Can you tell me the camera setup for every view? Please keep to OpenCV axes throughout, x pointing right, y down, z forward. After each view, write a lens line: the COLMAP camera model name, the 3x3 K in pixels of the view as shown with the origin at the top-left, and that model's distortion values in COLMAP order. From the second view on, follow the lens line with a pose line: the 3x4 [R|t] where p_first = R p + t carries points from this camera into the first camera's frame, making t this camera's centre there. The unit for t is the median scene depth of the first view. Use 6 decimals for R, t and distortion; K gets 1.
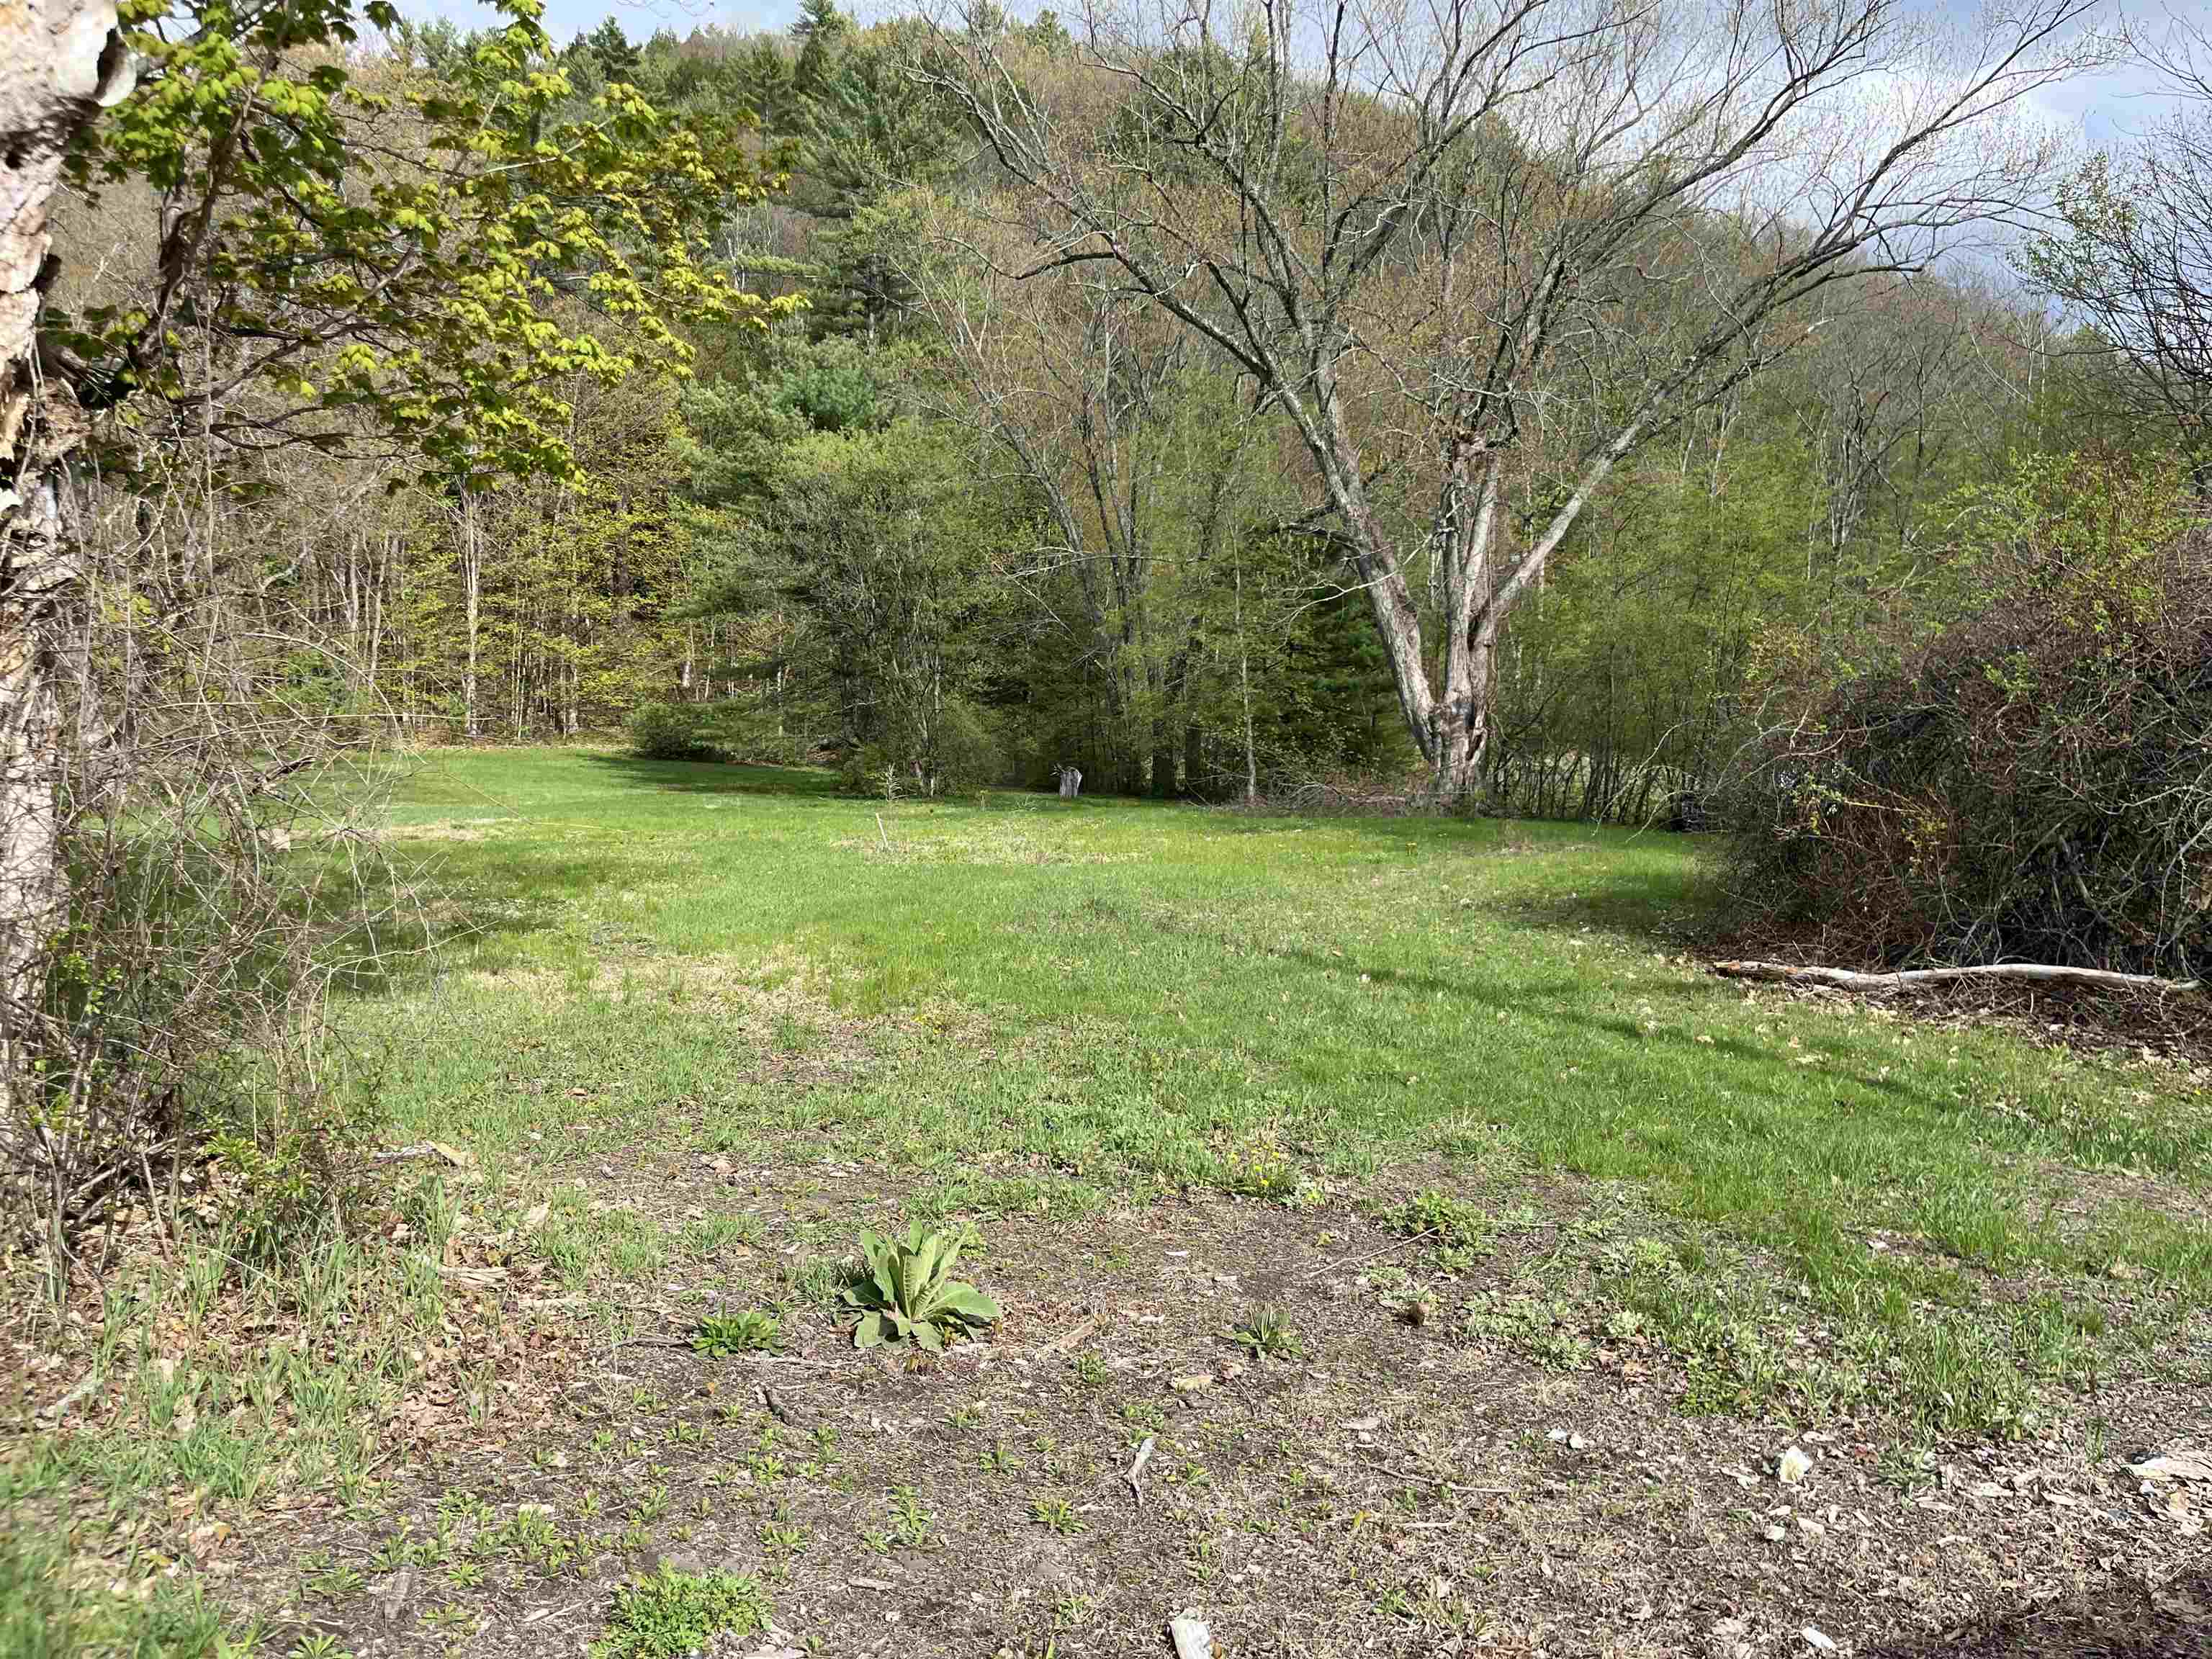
lens RADIAL K [[1662.8, 0, 1088.0], [0, 1662.8, 815.5], [0, 0, 1]] dist [0.064634, -0.094352]
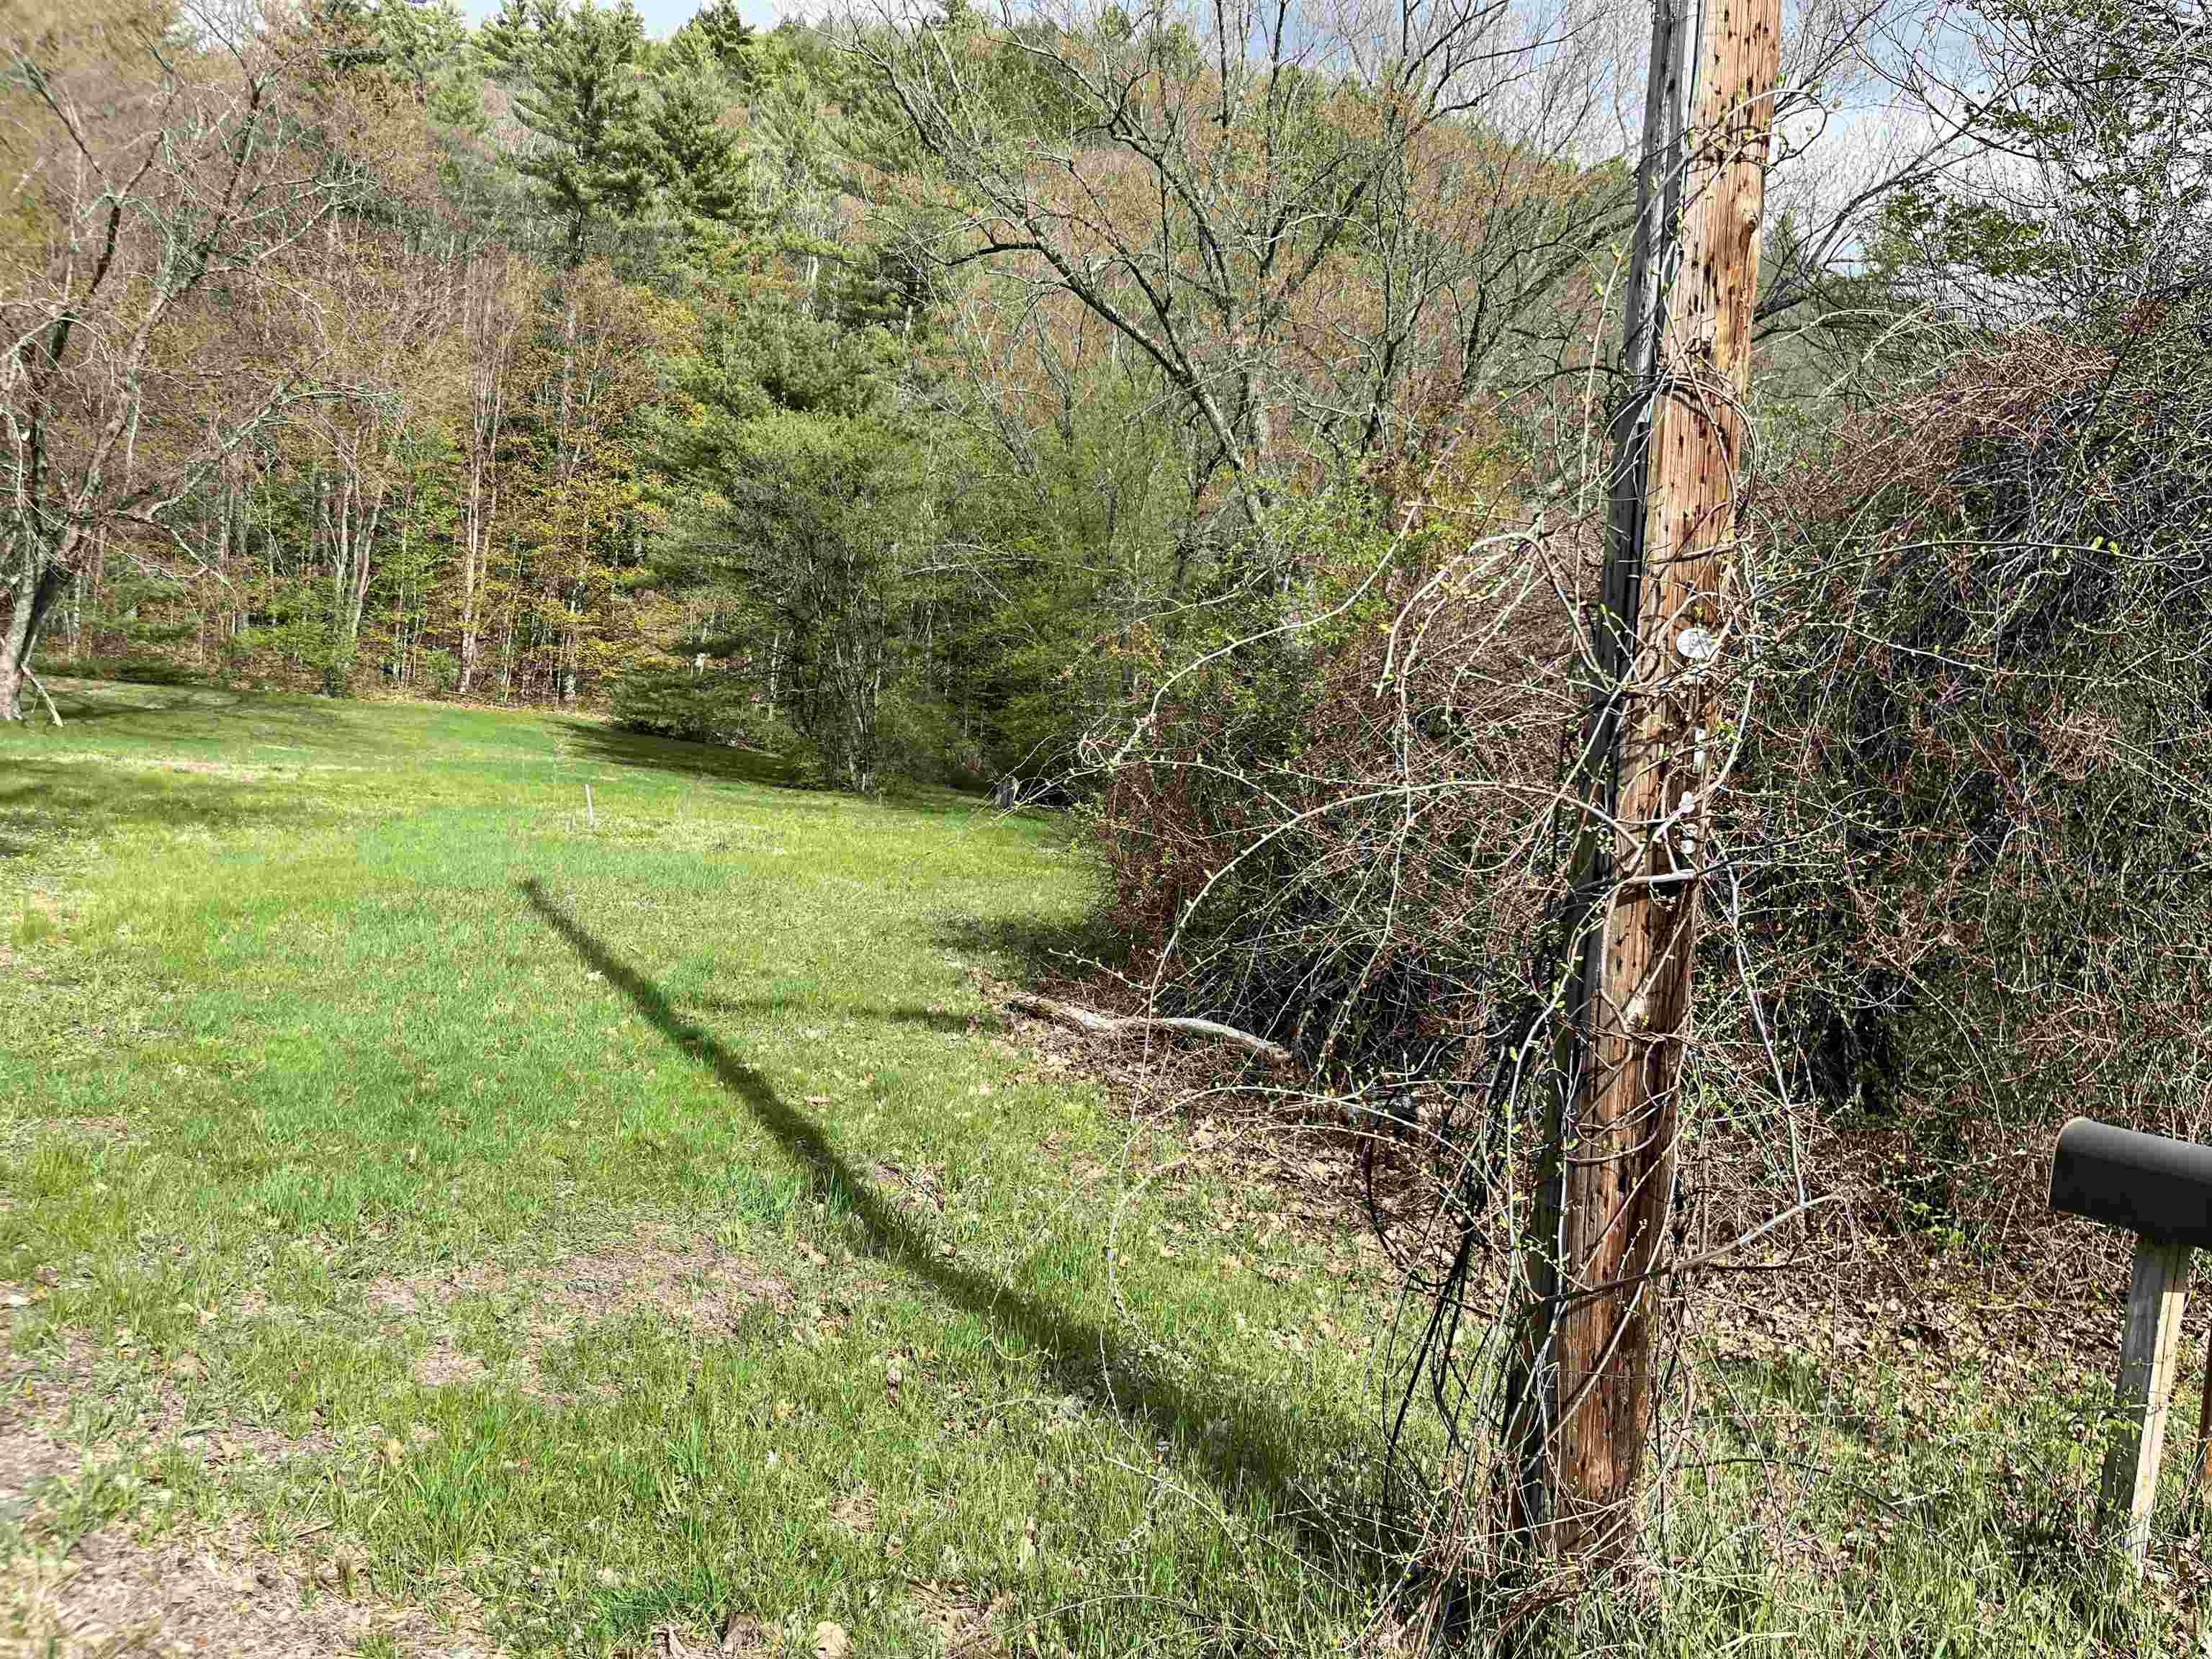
lens RADIAL K [[1662.8, 0, 1108.5], [0, 1662.8, 845.7], [0, 0, 1]] dist [0.064634, -0.094352]
pose [[0.994871, 0.092381, -0.041189, 0.129081], [-0.092098, 0.995712, 0.008708, -0.002137], [0.041817, -0.004870, 0.999113, 0.032935]]
